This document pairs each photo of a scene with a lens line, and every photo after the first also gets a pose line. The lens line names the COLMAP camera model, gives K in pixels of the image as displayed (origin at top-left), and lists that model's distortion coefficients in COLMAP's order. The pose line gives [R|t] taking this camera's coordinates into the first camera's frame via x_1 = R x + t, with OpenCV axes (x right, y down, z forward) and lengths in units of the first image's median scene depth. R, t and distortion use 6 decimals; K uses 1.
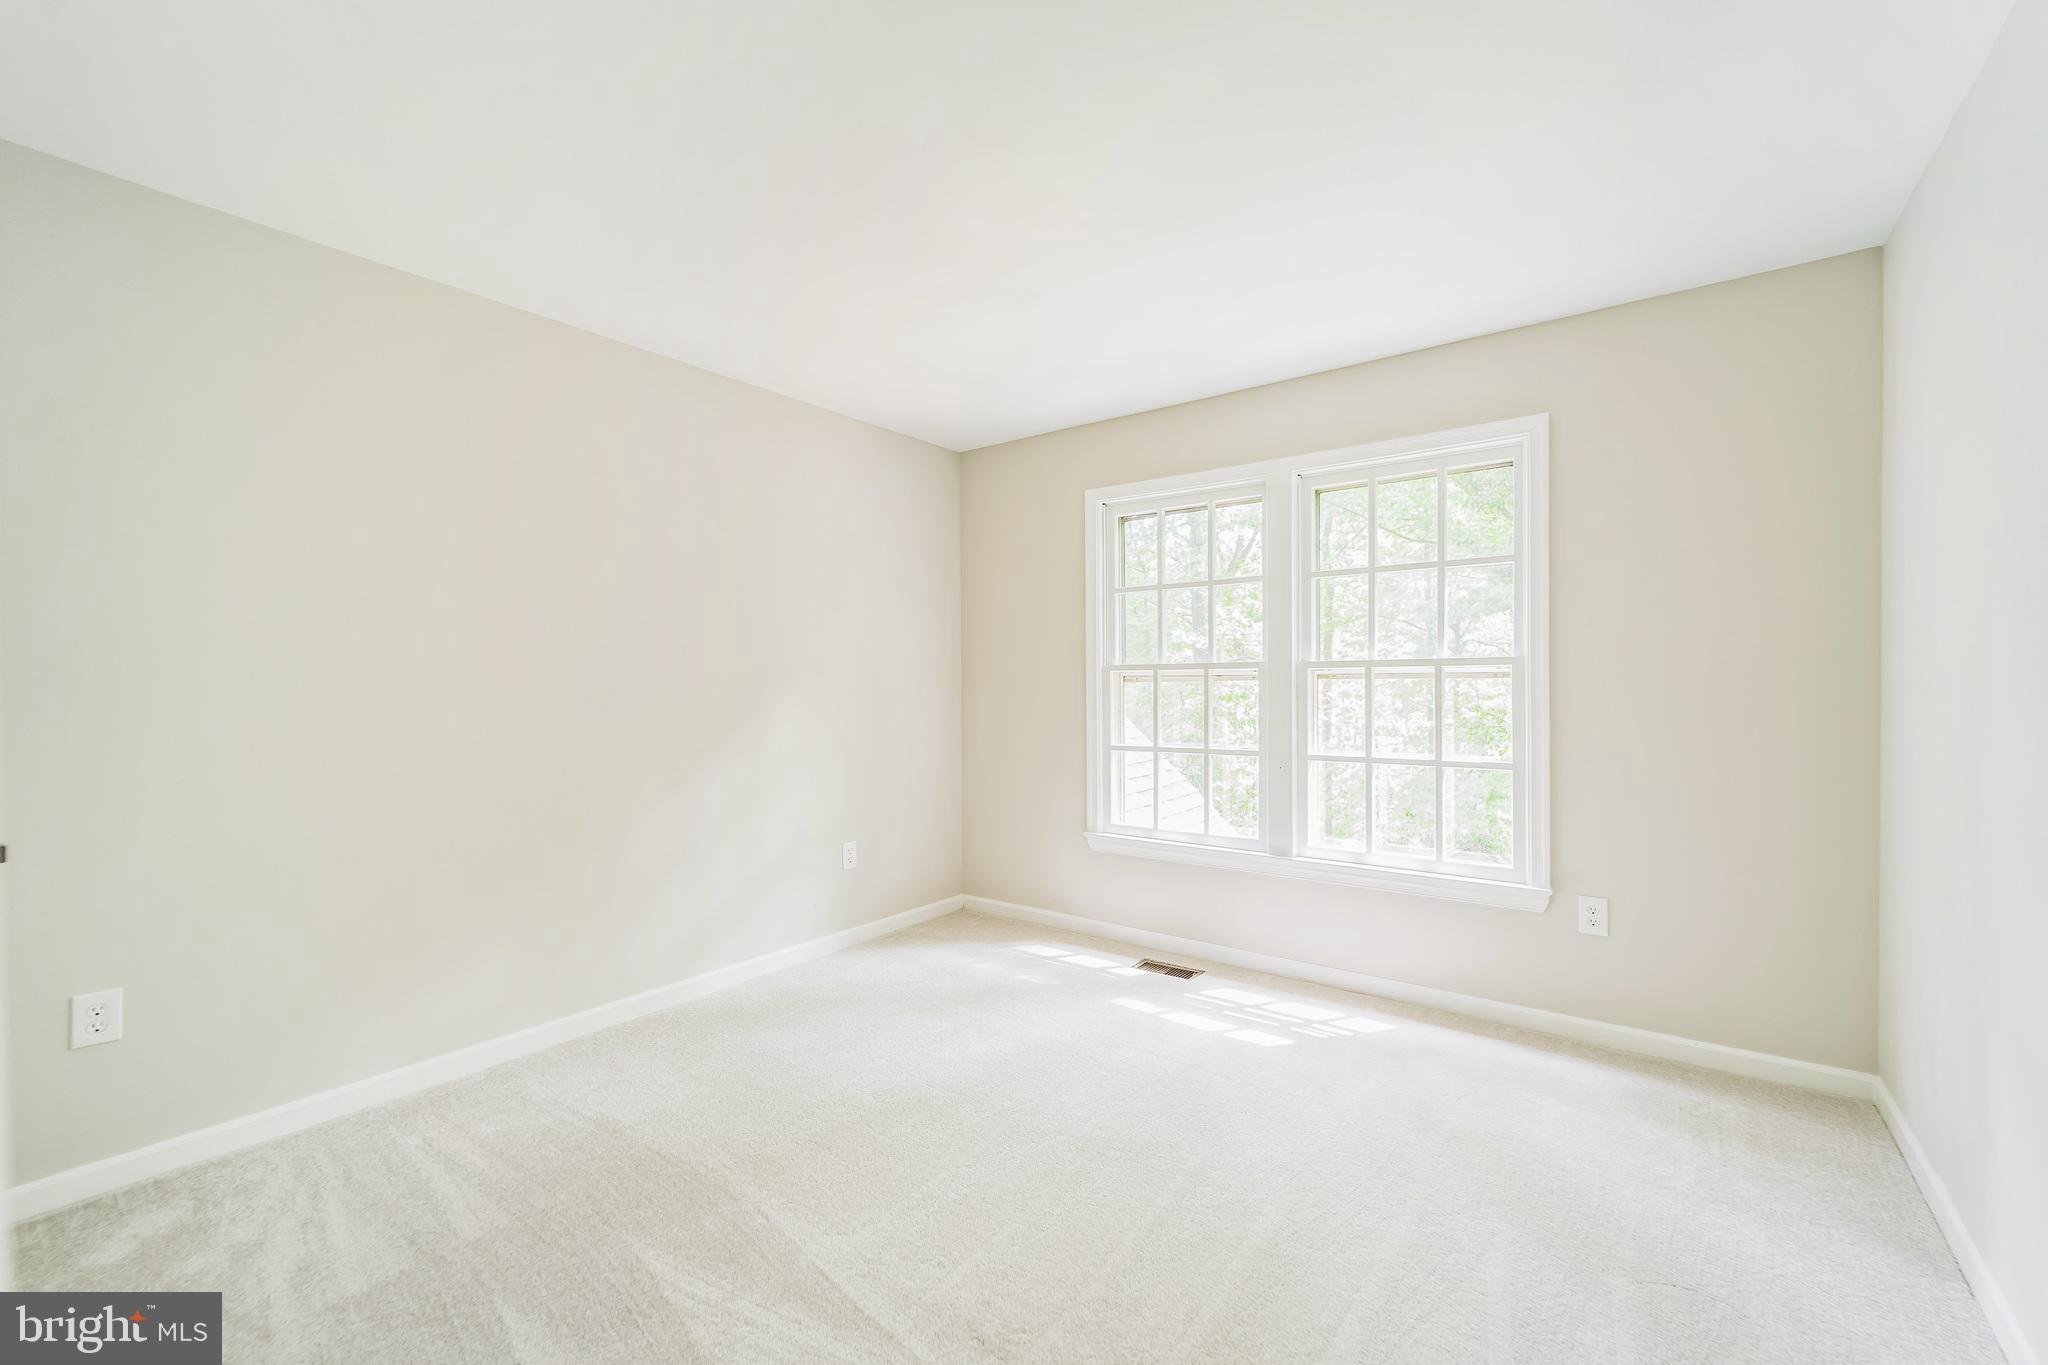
lens RADIAL K [[815.2, 0, 1025.9], [0, 815.2, 717.9], [0, 0, 1]] dist [-0.039490, -0.000029]
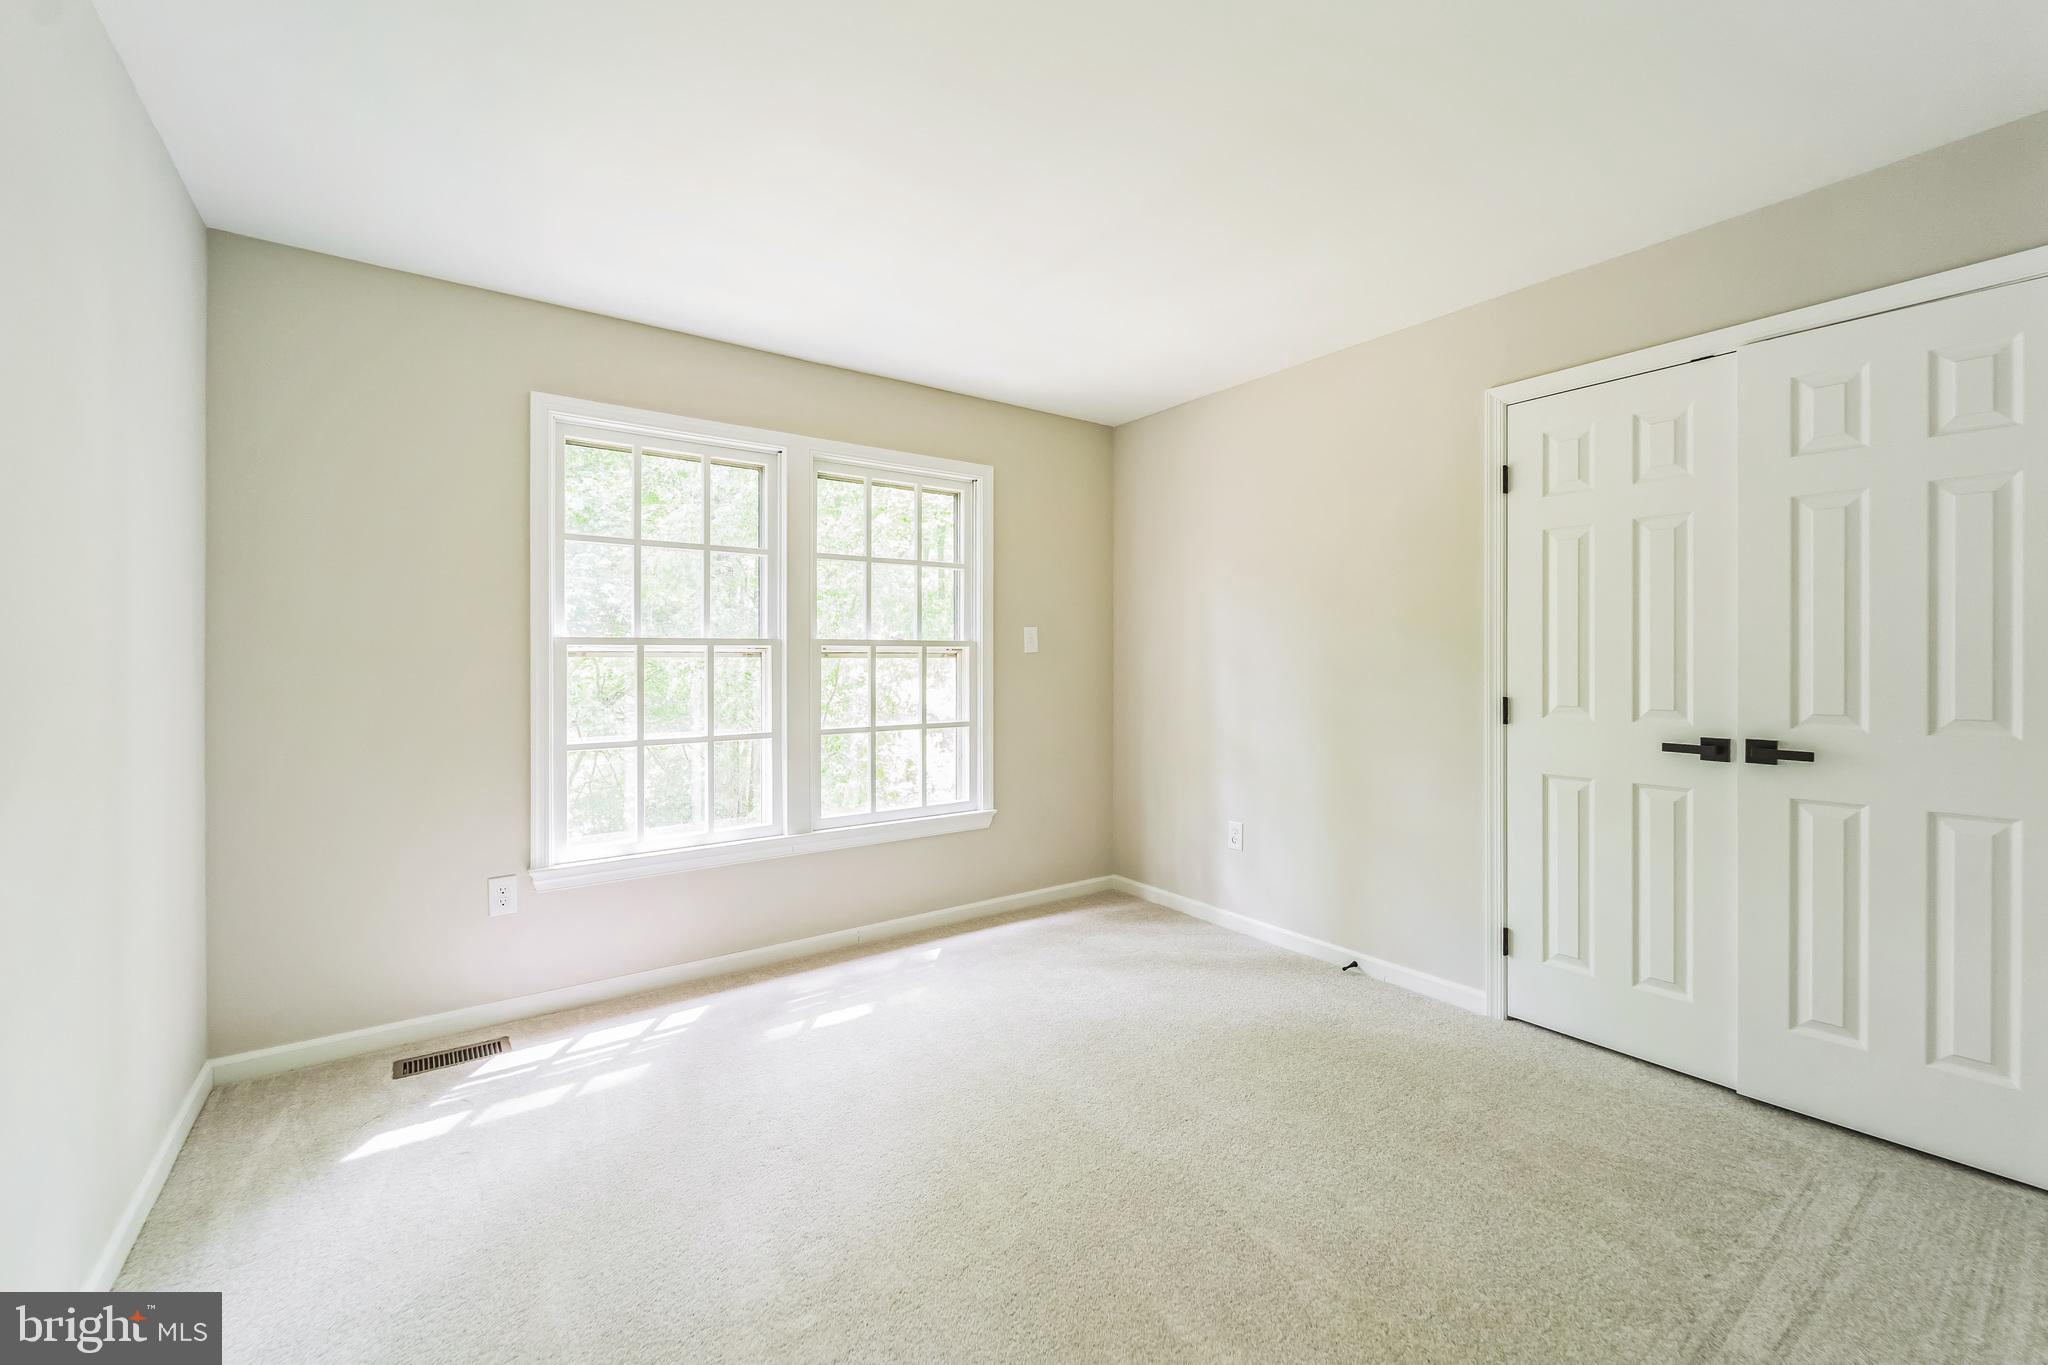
lens RADIAL K [[827.1, 0, 1035.5], [0, 827.1, 680.0], [0, 0, 1]] dist [-0.000673, -0.000382]
pose [[0.268953, -0.019809, 0.962949, -0.513733], [0.042244, 0.999069, 0.008753, -0.013718], [-0.962226, 0.038325, 0.269540, 0.393843]]
